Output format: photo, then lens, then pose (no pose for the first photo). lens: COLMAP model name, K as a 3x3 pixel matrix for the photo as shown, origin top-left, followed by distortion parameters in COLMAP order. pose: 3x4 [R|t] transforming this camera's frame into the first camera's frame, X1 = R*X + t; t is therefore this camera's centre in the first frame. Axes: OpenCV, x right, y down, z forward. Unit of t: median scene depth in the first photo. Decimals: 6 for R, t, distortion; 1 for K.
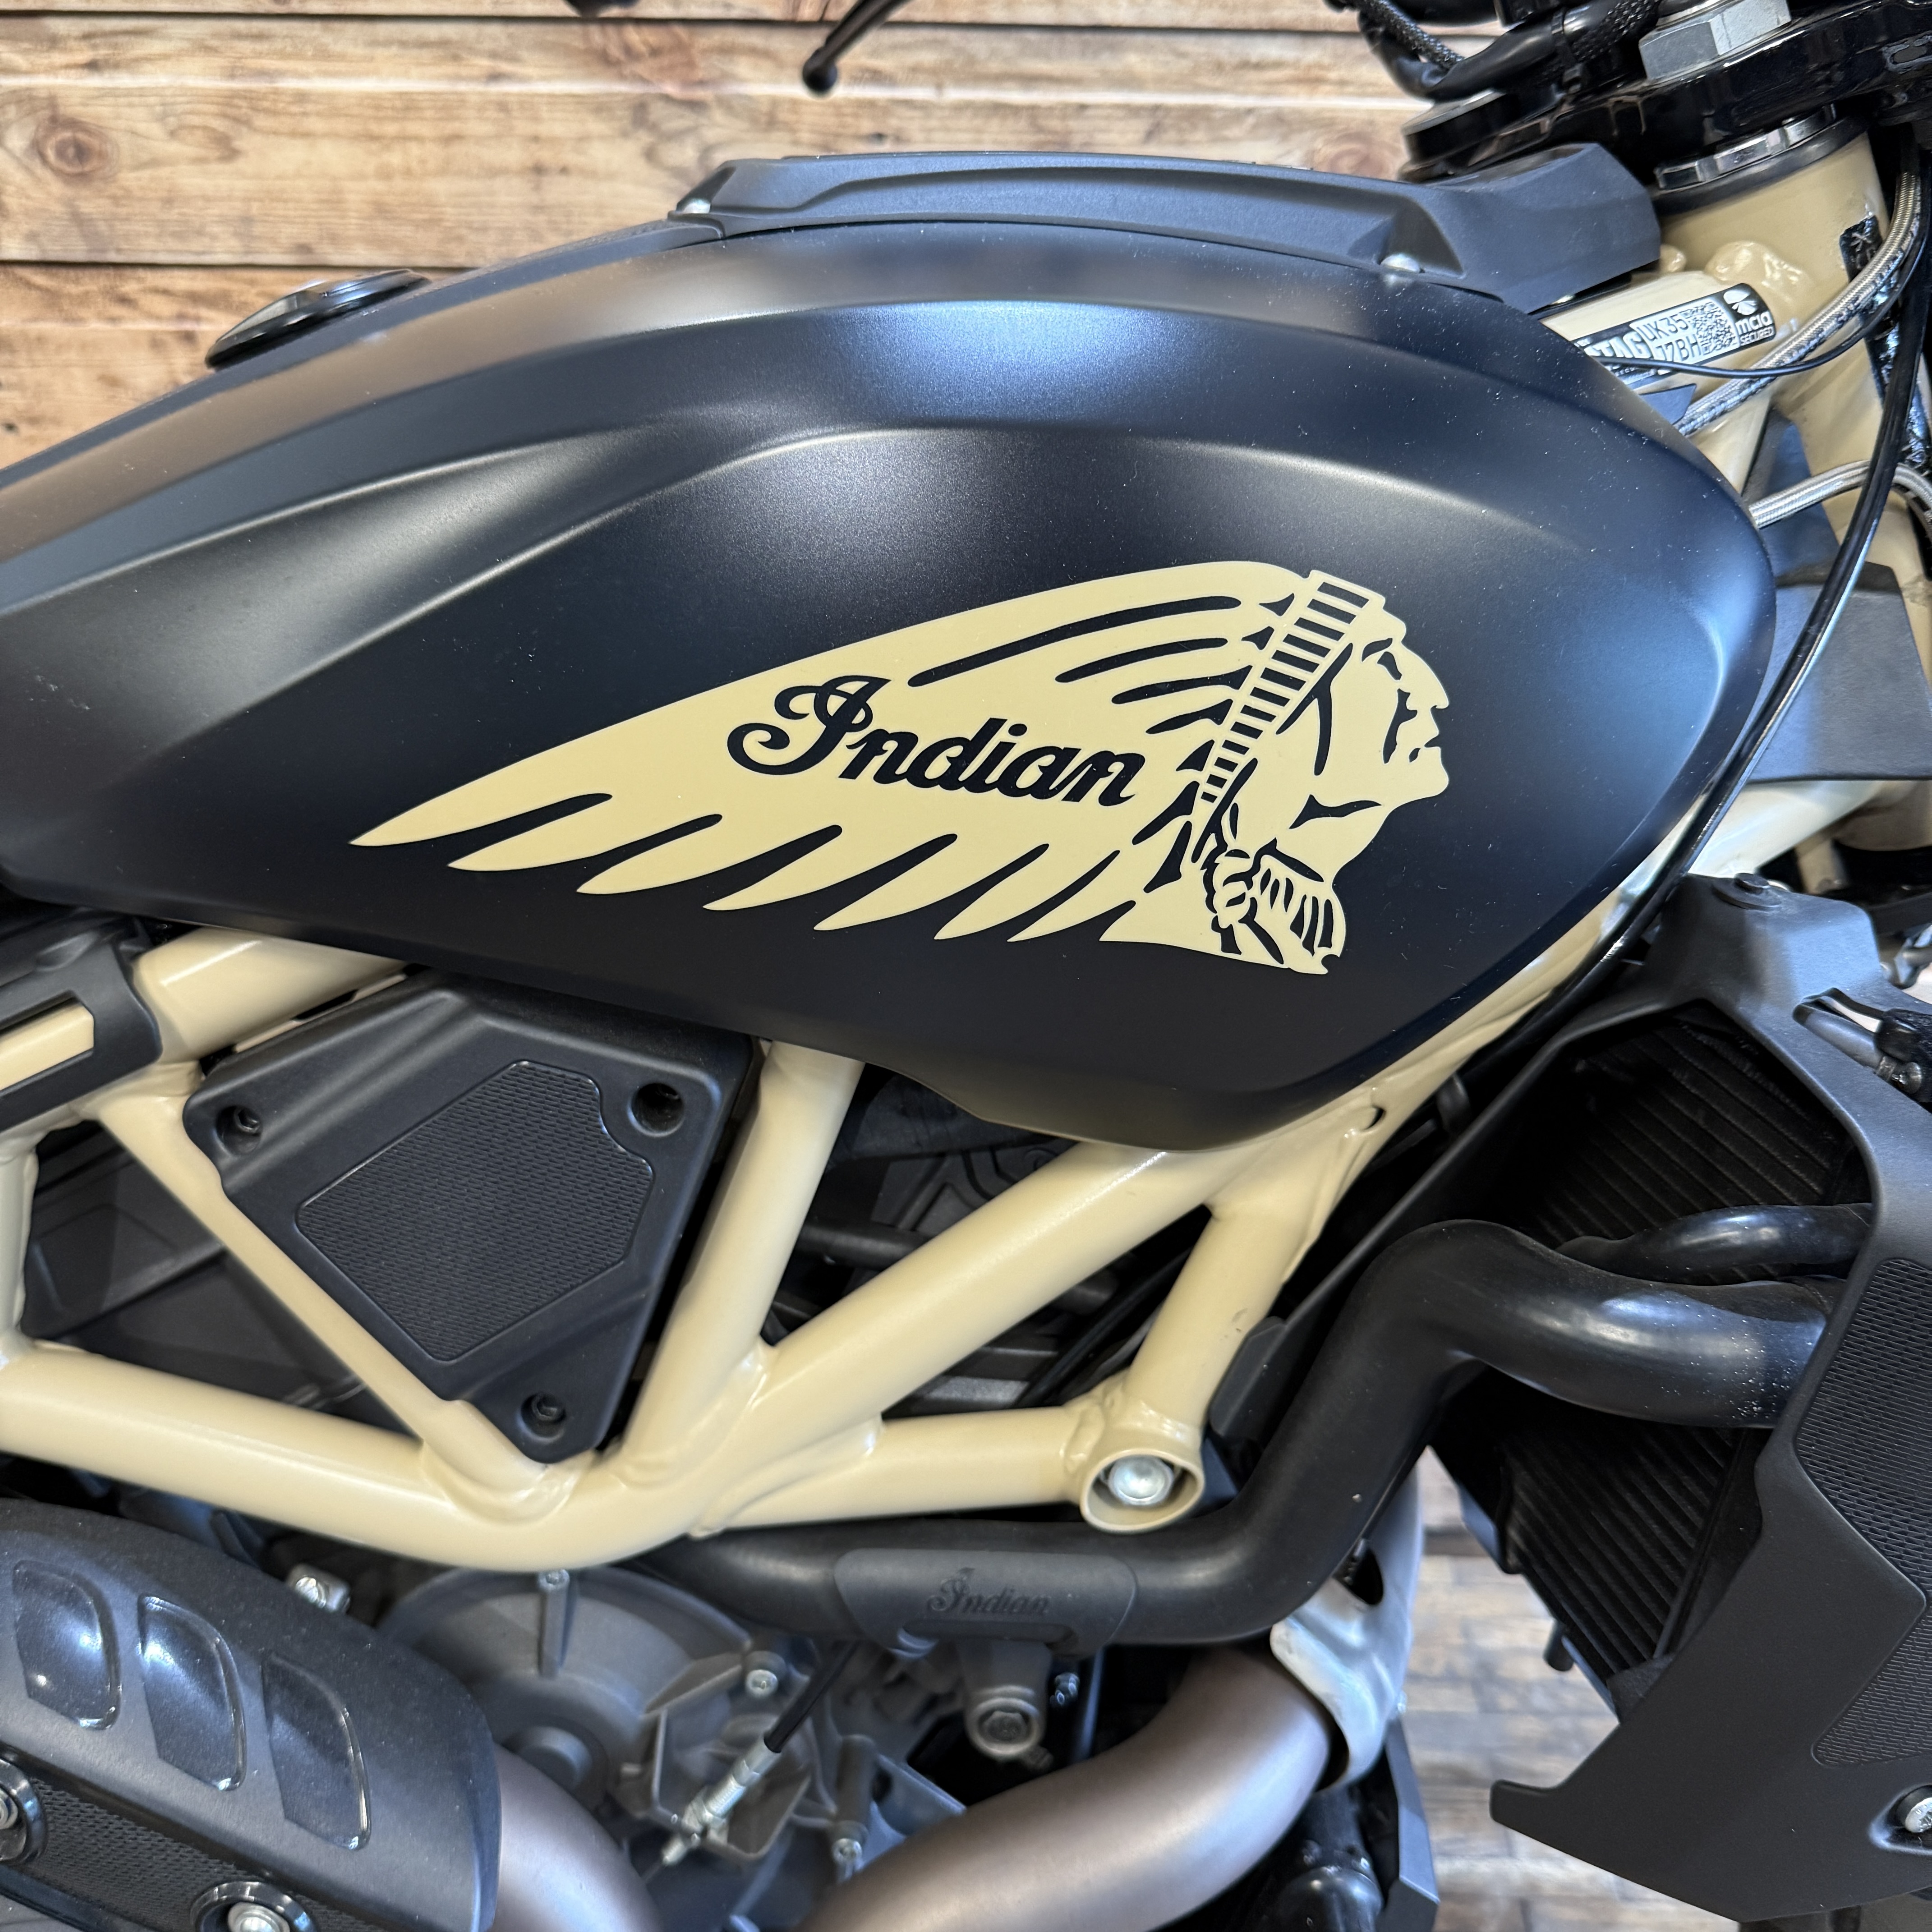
lens RADIAL K [[1884.7, 0, 937.8], [0, 1884.7, 988.2], [0, 0, 1]] dist [0.006649, -0.028413]
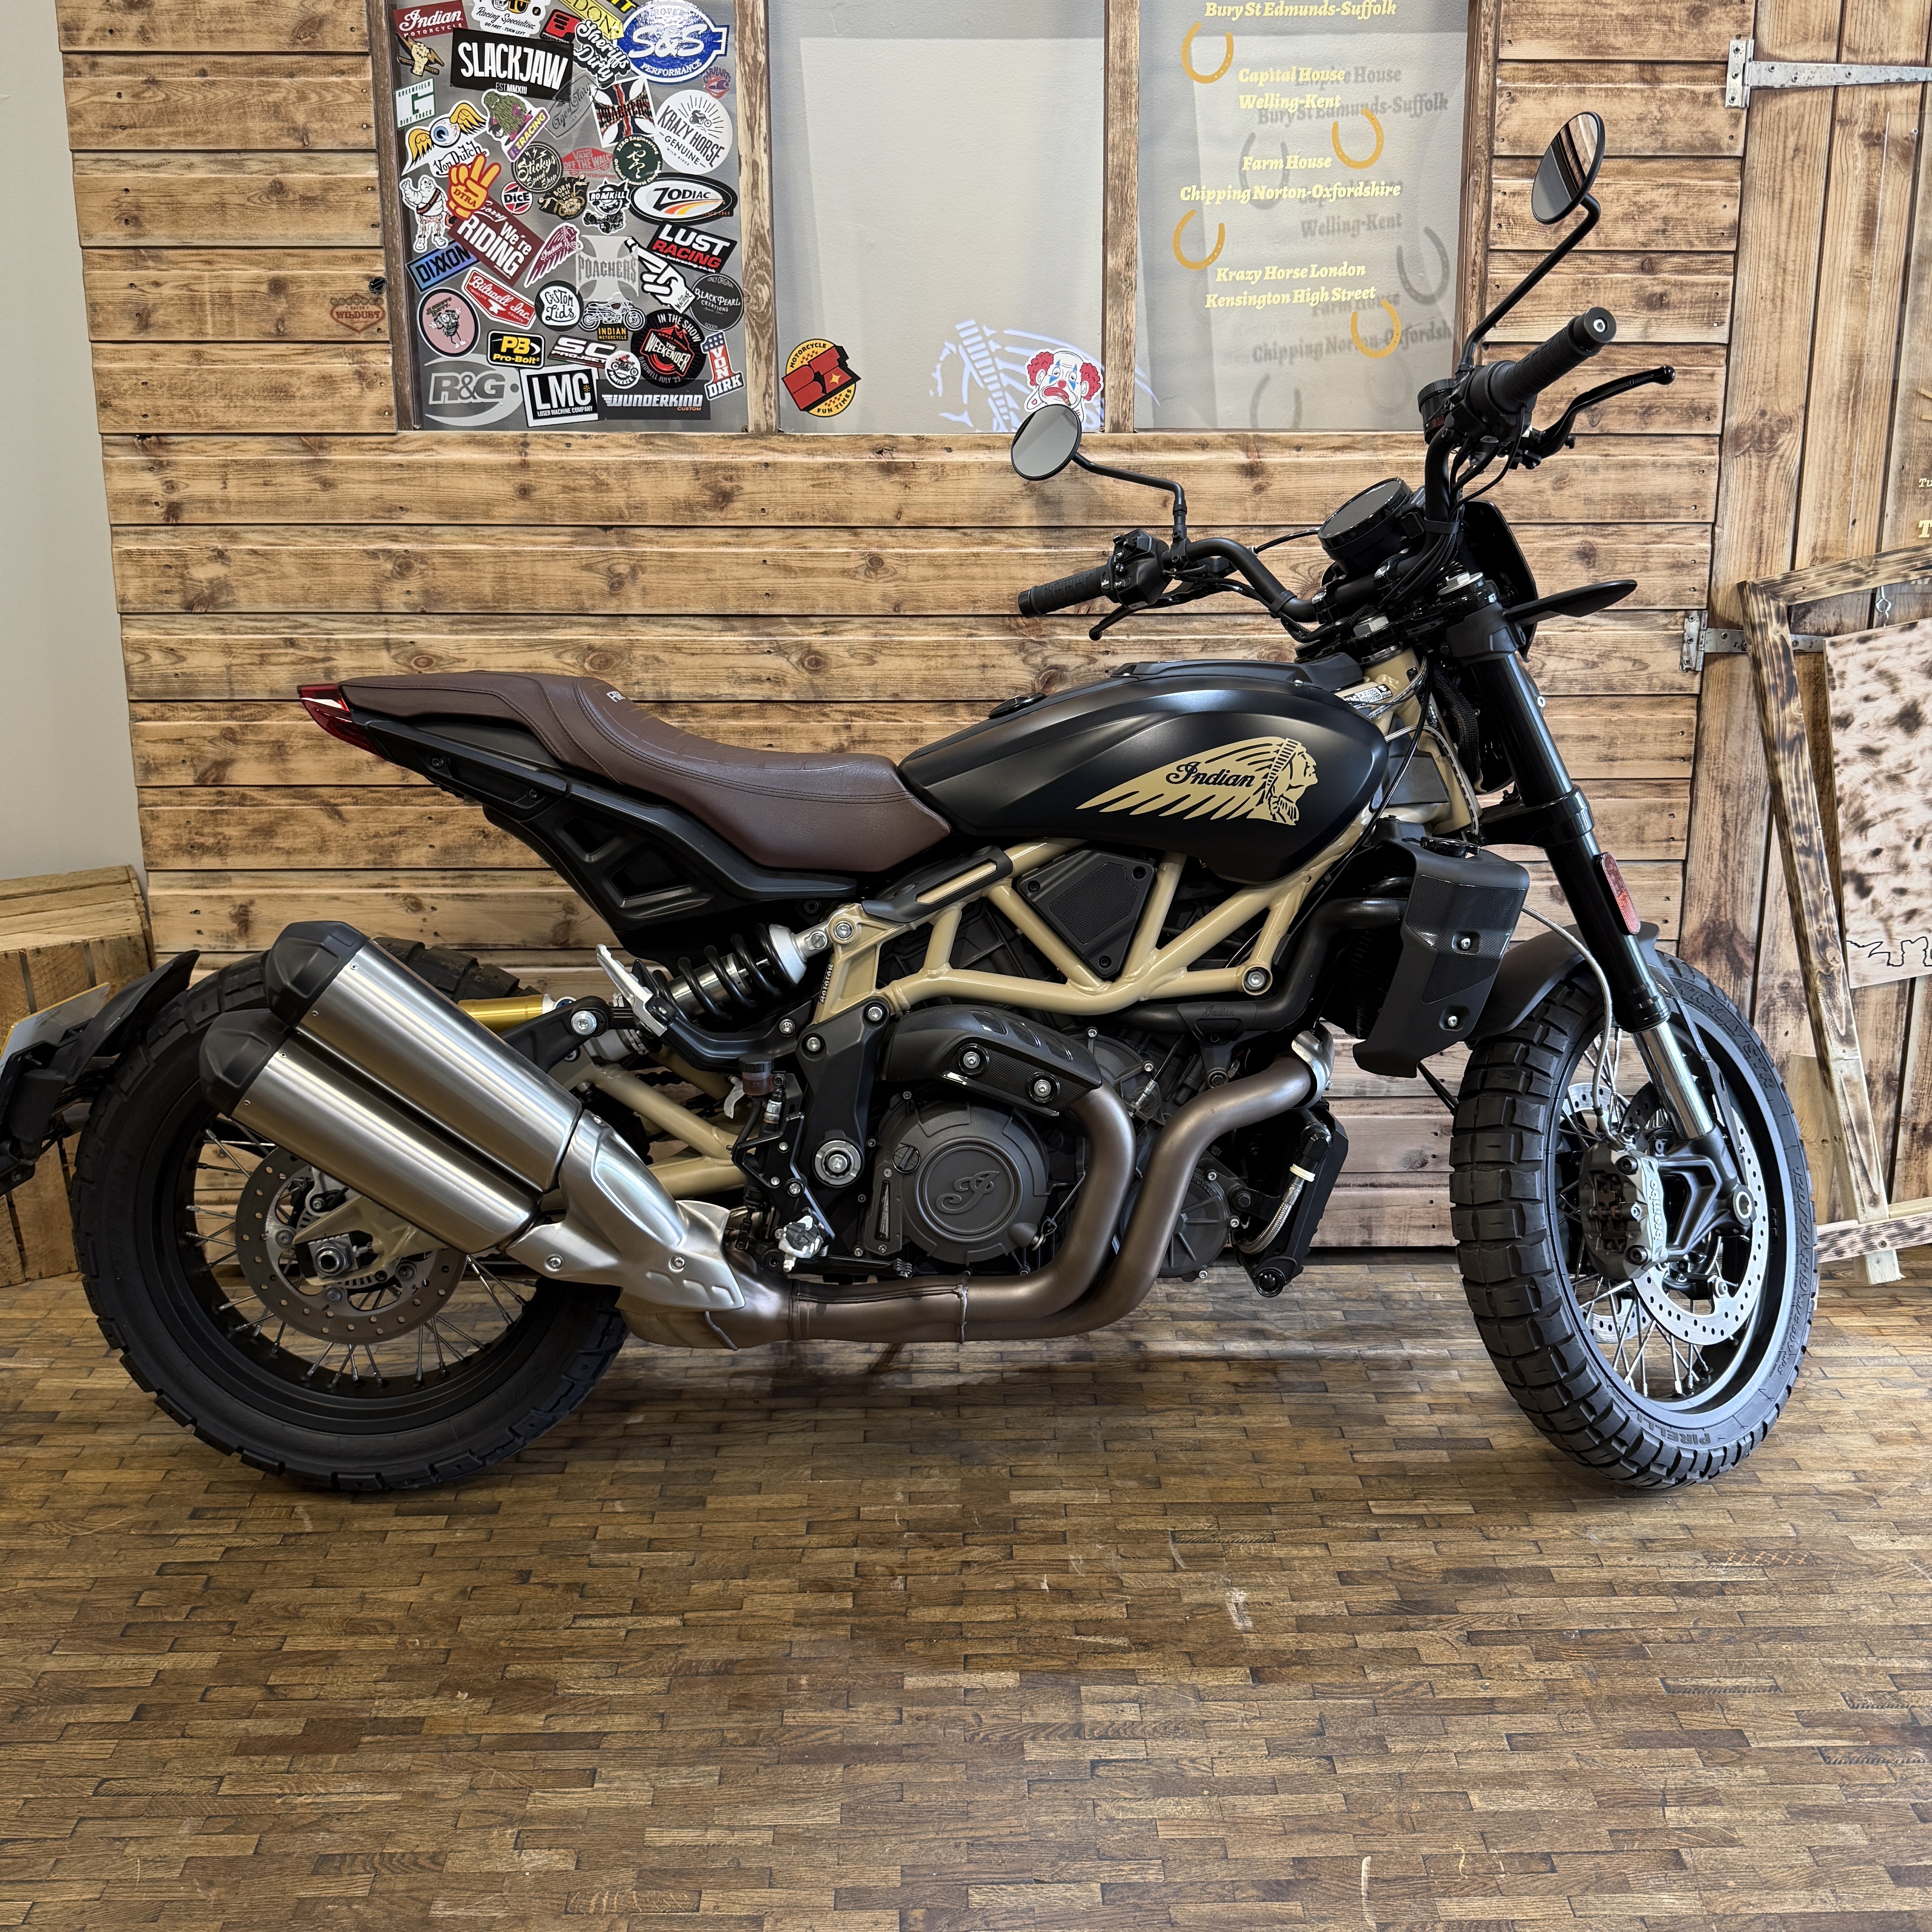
lens RADIAL K [[1837.9, 0, 966.0], [0, 1837.9, 966.0], [0, 0, 1]] dist [0.195580, -0.502715]
pose [[0.998362, -0.027263, 0.050298, -0.391796], [0.038653, 0.969588, -0.241670, 0.652040], [-0.042179, 0.243218, 0.969054, -1.531828]]
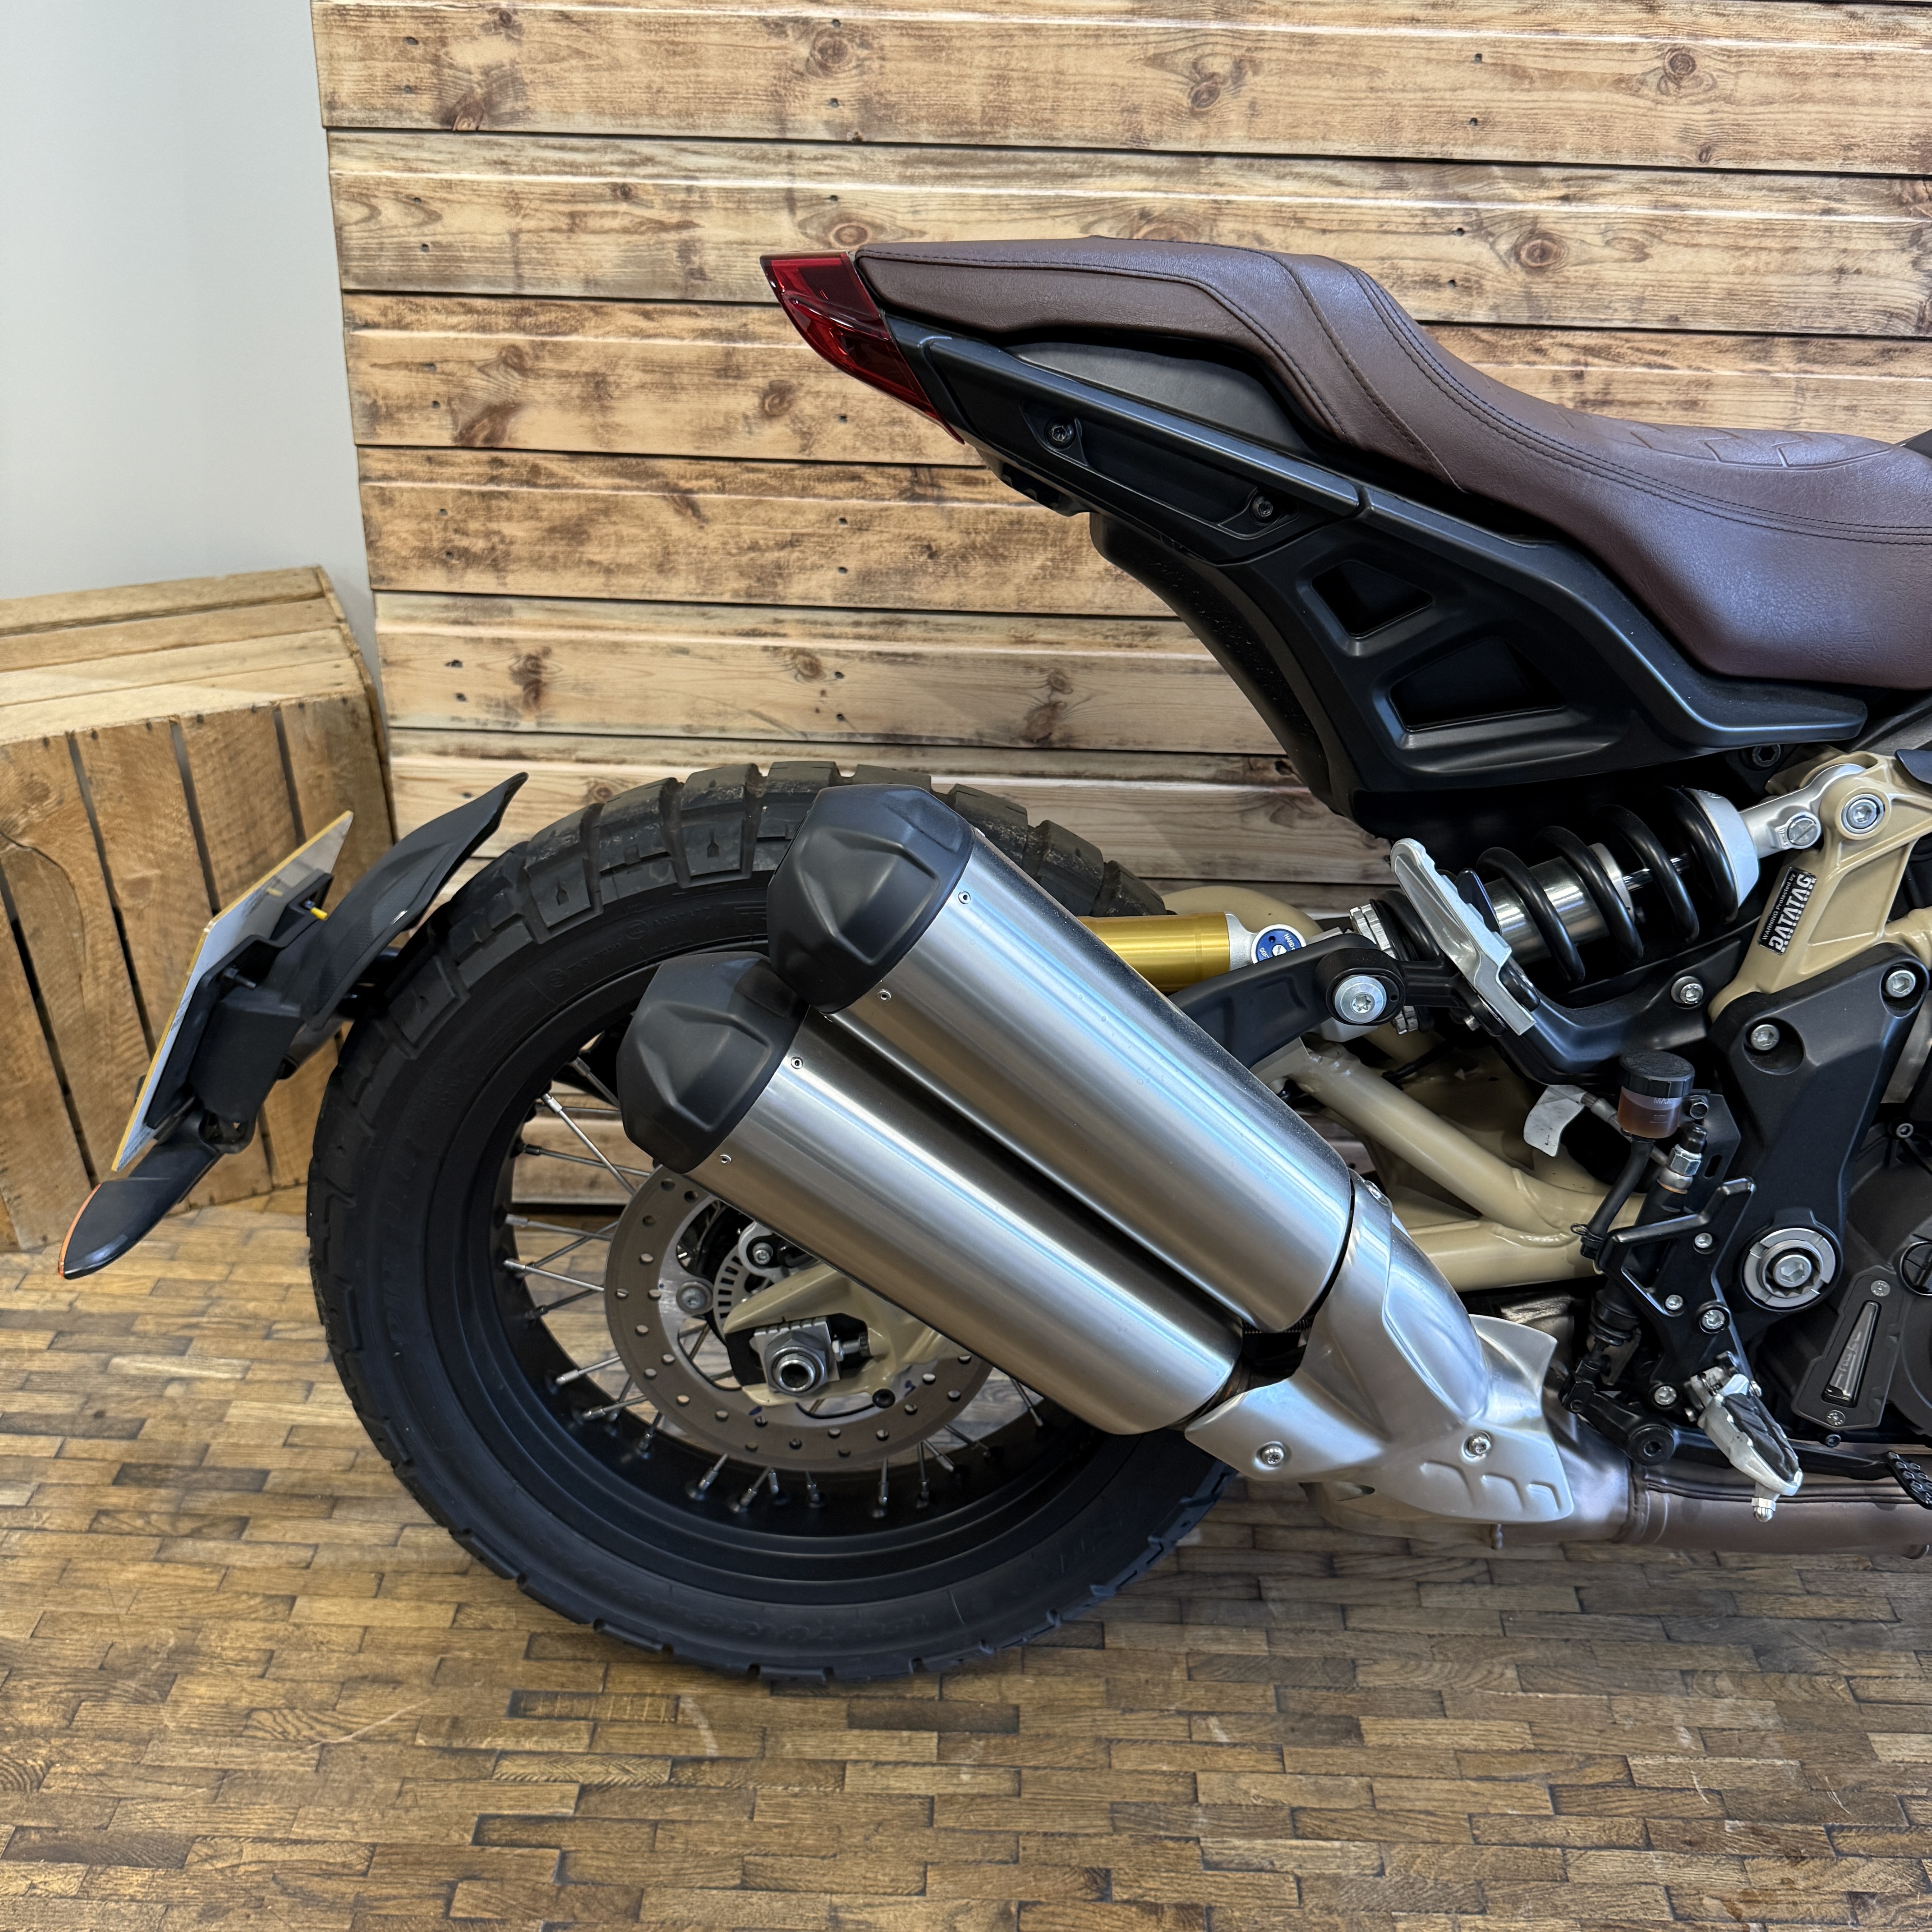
lens RADIAL K [[1884.7, 0, 937.8], [0, 1884.7, 988.2], [0, 0, 1]] dist [0.006649, -0.028413]
pose [[0.999887, 0.009063, 0.011978, -0.972126], [-0.008377, 0.998391, -0.056086, 0.242760], [-0.012467, 0.055980, 0.998354, -0.491185]]
